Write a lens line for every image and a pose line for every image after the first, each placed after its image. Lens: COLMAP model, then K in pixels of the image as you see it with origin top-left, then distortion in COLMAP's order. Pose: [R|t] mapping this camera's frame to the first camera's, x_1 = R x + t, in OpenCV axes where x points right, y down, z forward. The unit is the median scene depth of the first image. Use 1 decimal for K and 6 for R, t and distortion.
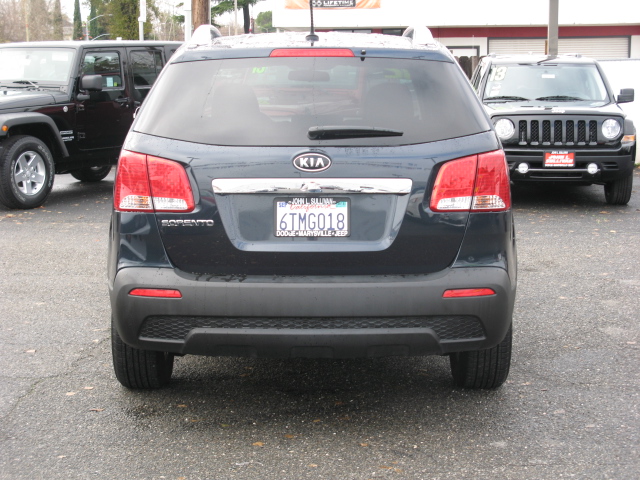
lens RADIAL K [[1263.0, 0, 320.0], [0, 1263.0, 240.0], [0, 0, 1]] dist [0.018920, 0.016470]
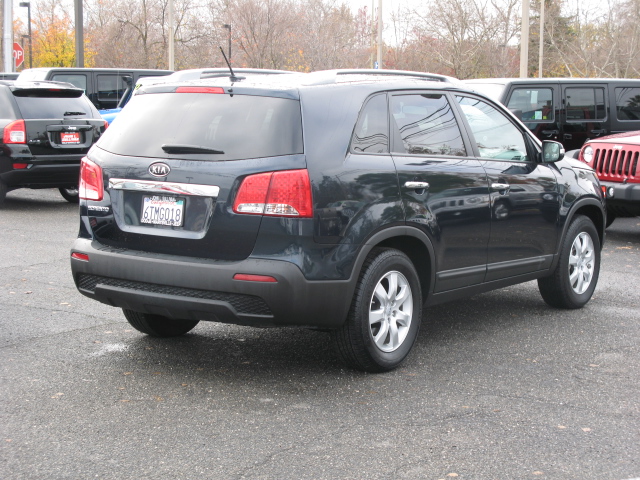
lens RADIAL K [[1263.0, 0, 320.0], [0, 1263.0, 240.0], [0, 0, 1]] dist [0.018920, 0.016470]
pose [[0.829113, 0.082850, -0.552908, 0.884468], [-0.097492, 0.995232, 0.002935, -0.006982], [0.550515, 0.051471, 0.833237, -0.033883]]
